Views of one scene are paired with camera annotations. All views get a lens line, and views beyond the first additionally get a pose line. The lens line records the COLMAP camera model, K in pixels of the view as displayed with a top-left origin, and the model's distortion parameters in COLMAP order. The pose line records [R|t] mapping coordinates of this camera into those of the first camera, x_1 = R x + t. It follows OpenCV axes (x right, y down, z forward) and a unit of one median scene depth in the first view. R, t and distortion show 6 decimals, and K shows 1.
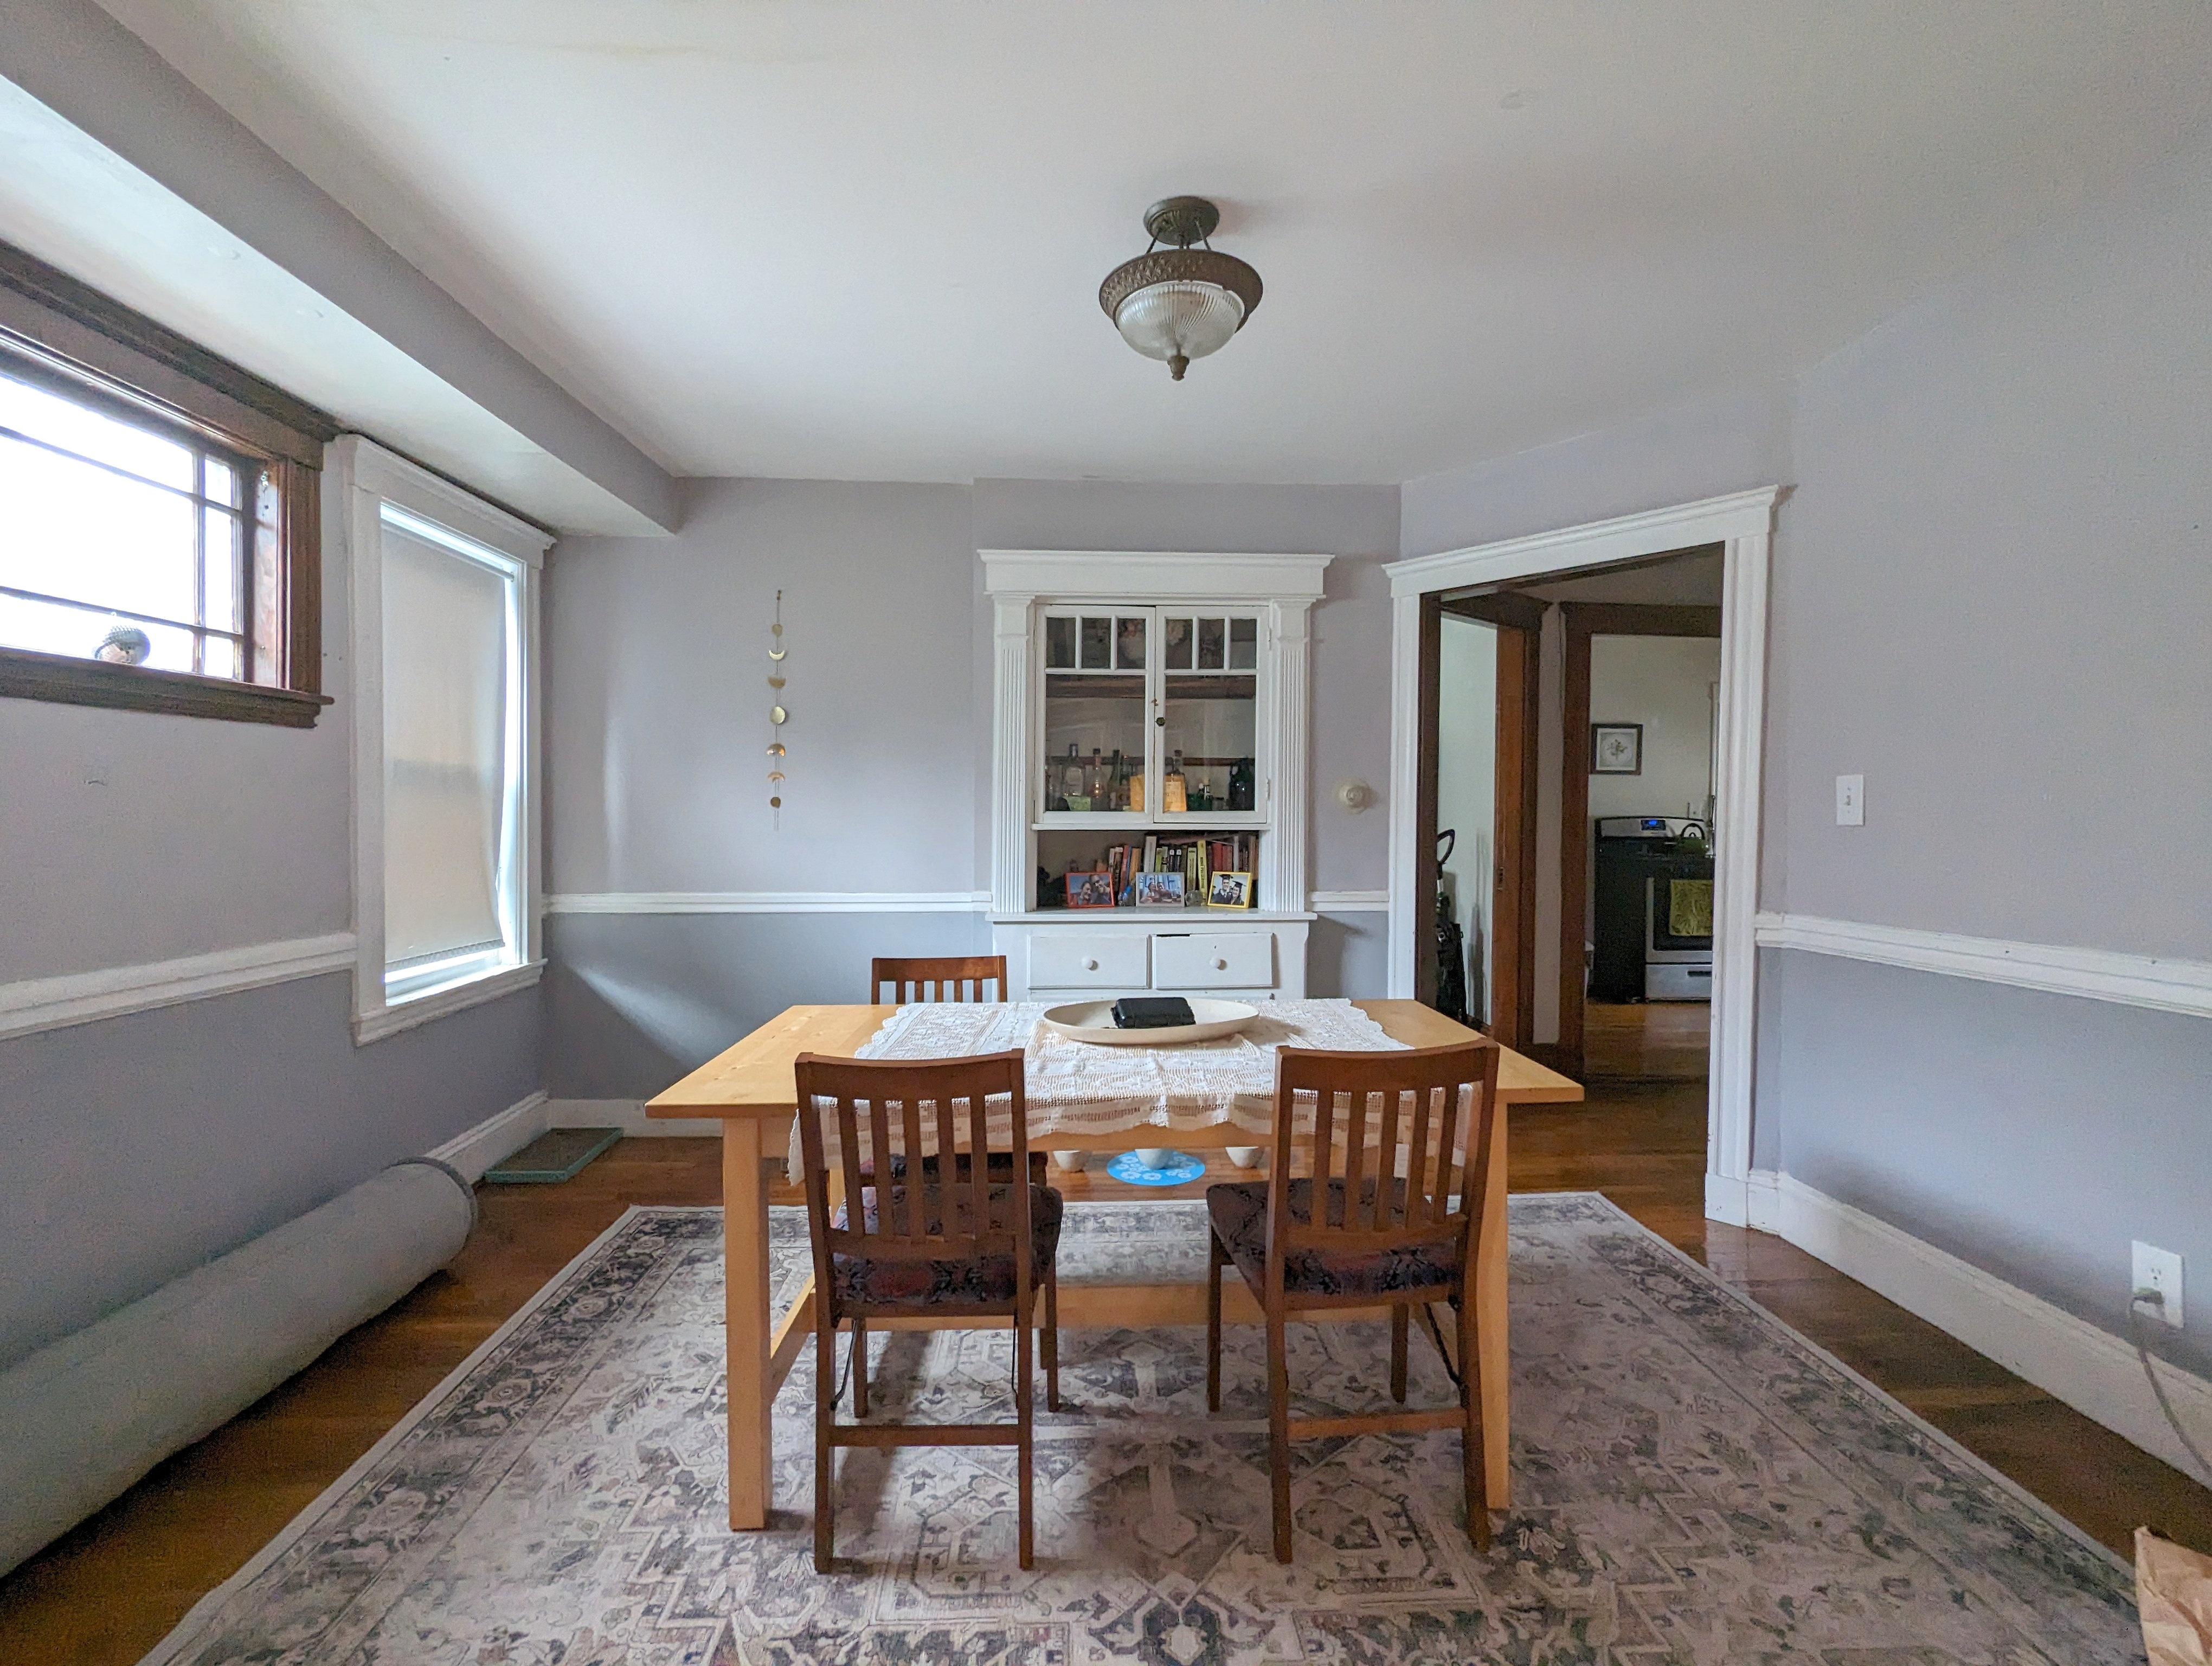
lens RADIAL K [[1037.7, 0, 1110.2], [0, 1037.7, 827.0], [0, 0, 1]] dist [-0.003560, -0.000224]
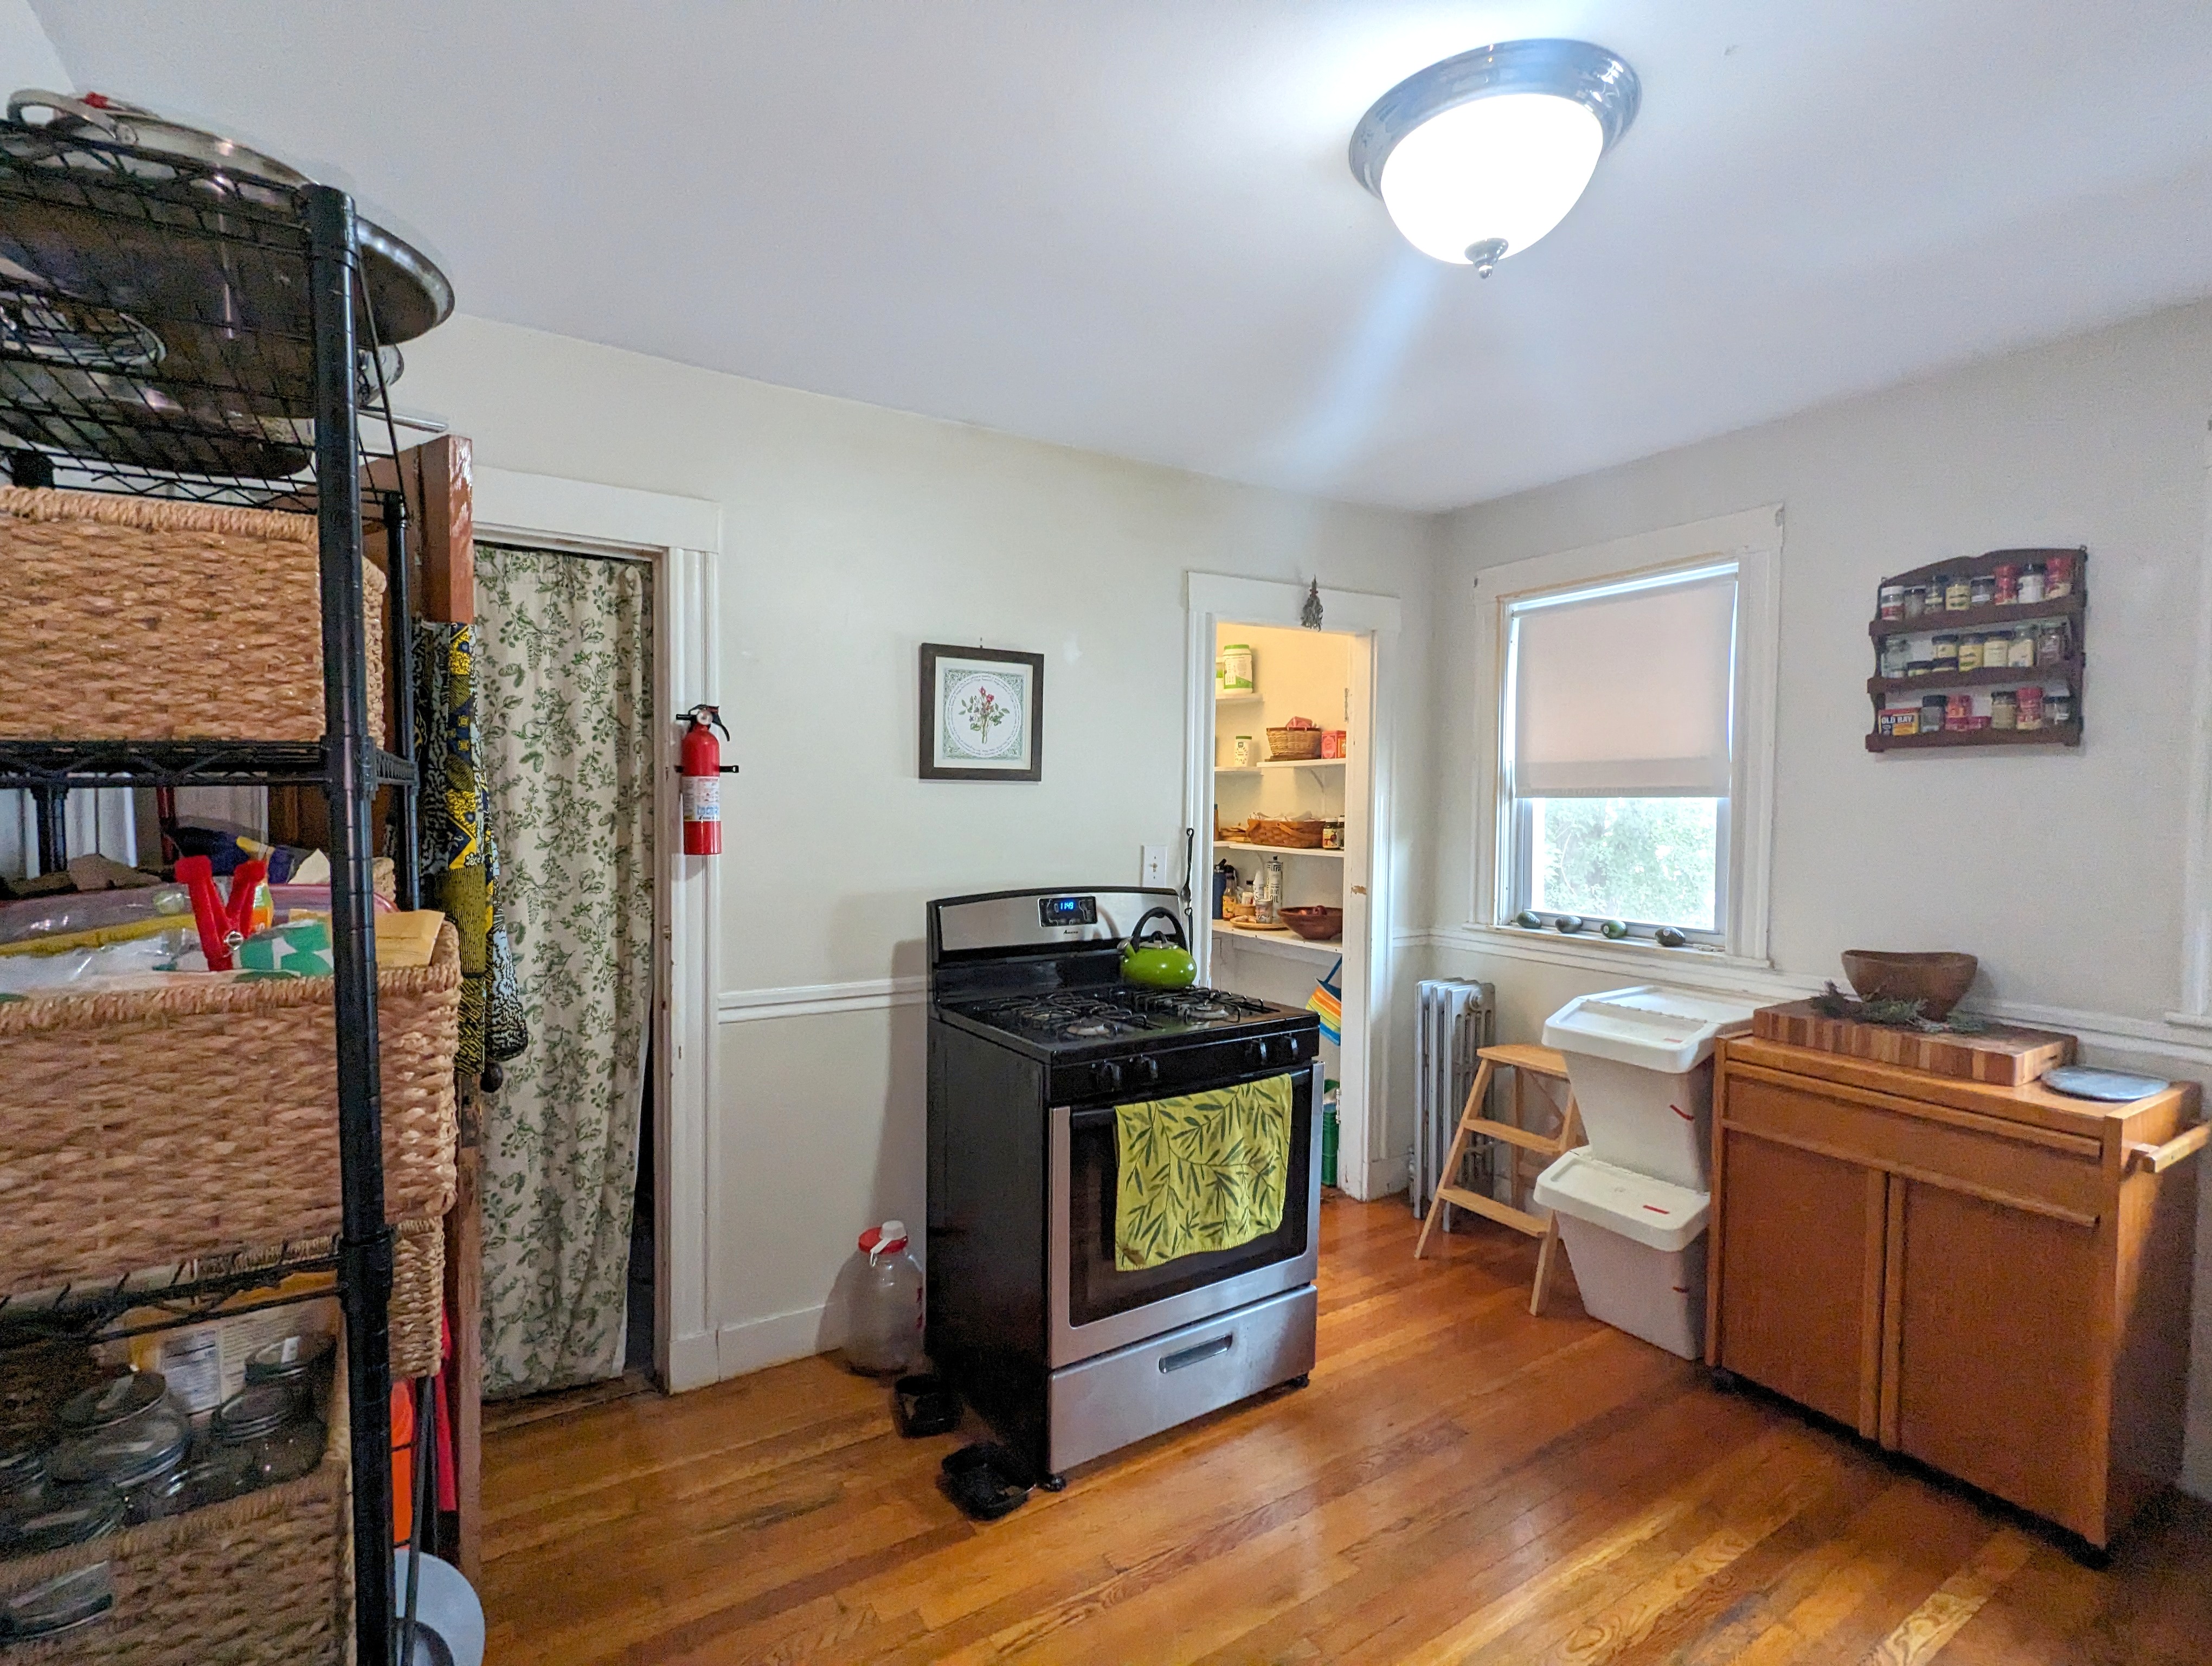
lens RADIAL K [[1037.7, 0, 1106.0], [0, 1037.7, 837.6], [0, 0, 1]] dist [-0.003560, -0.000224]
pose [[0.870312, -0.018120, 0.492167, 0.345176], [0.007823, 0.999706, 0.022971, -0.038392], [-0.492439, -0.016142, 0.870197, 0.655412]]
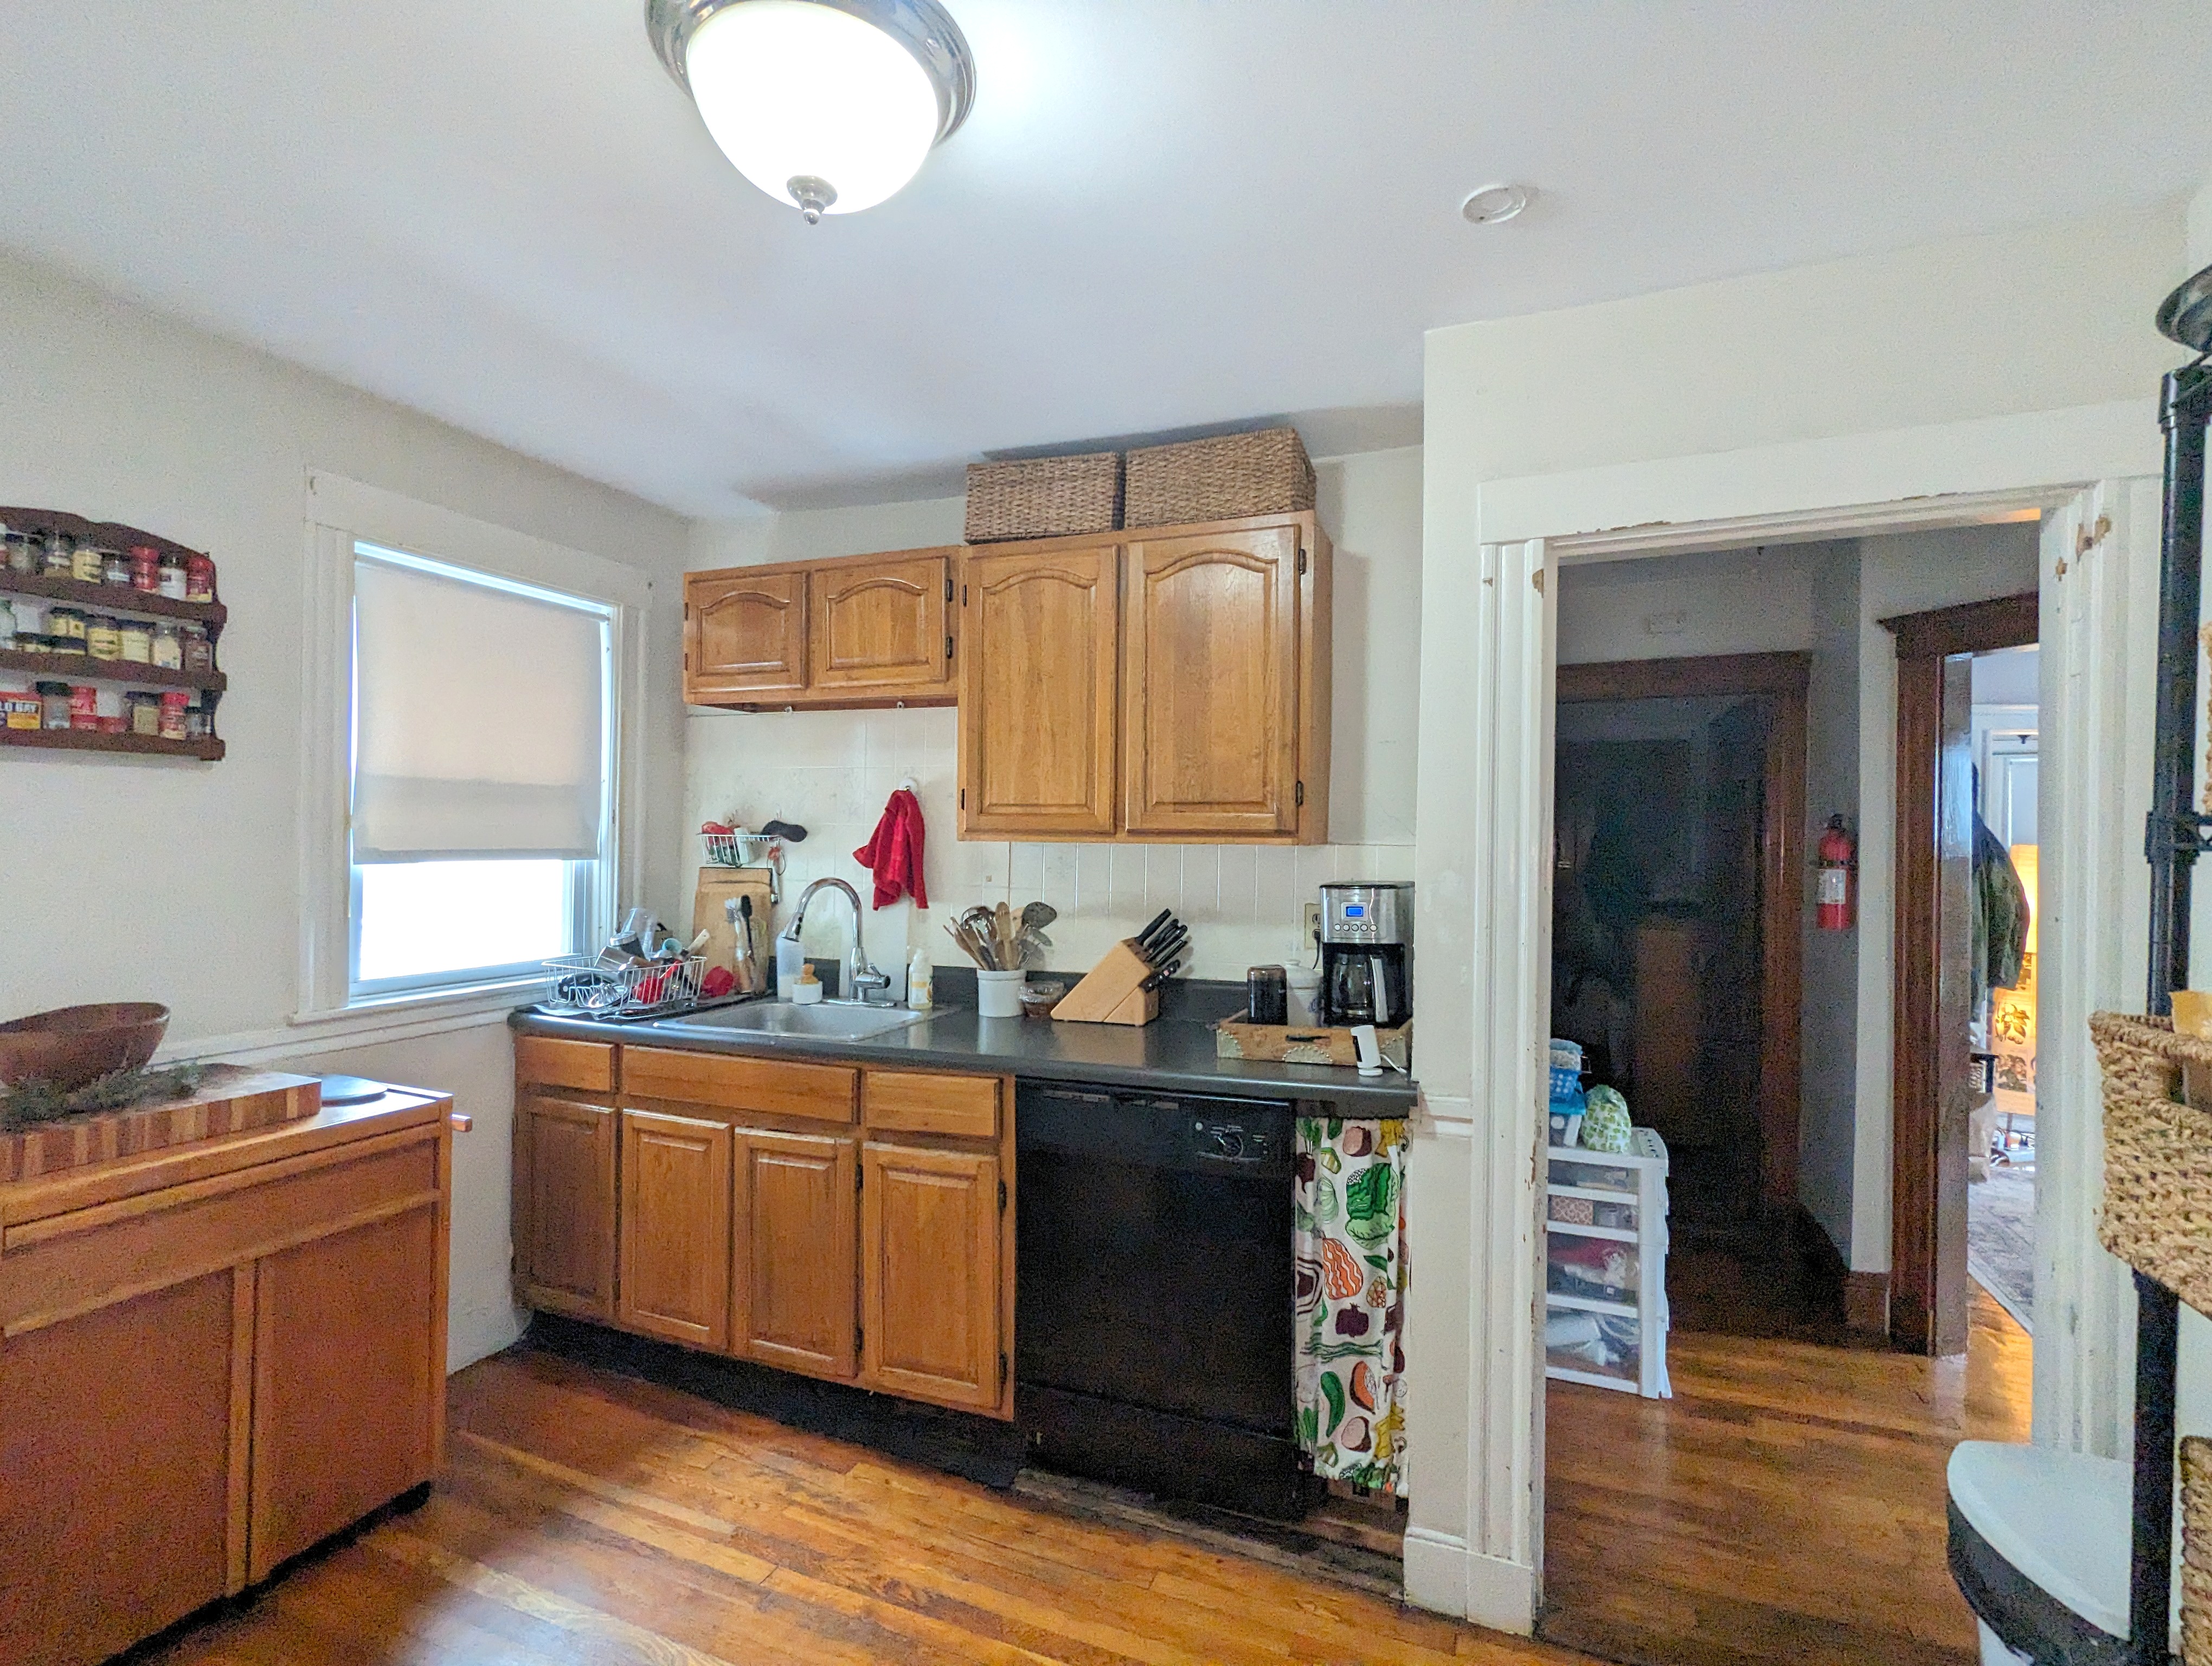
lens RADIAL K [[1037.7, 0, 1106.8], [0, 1037.7, 831.4], [0, 0, 1]] dist [-0.003560, -0.000224]
pose [[-0.911390, -0.011026, 0.411396, 0.441235], [-0.002839, 0.999786, 0.020507, -0.047375], [-0.411534, 0.017522, -0.911226, 1.217304]]
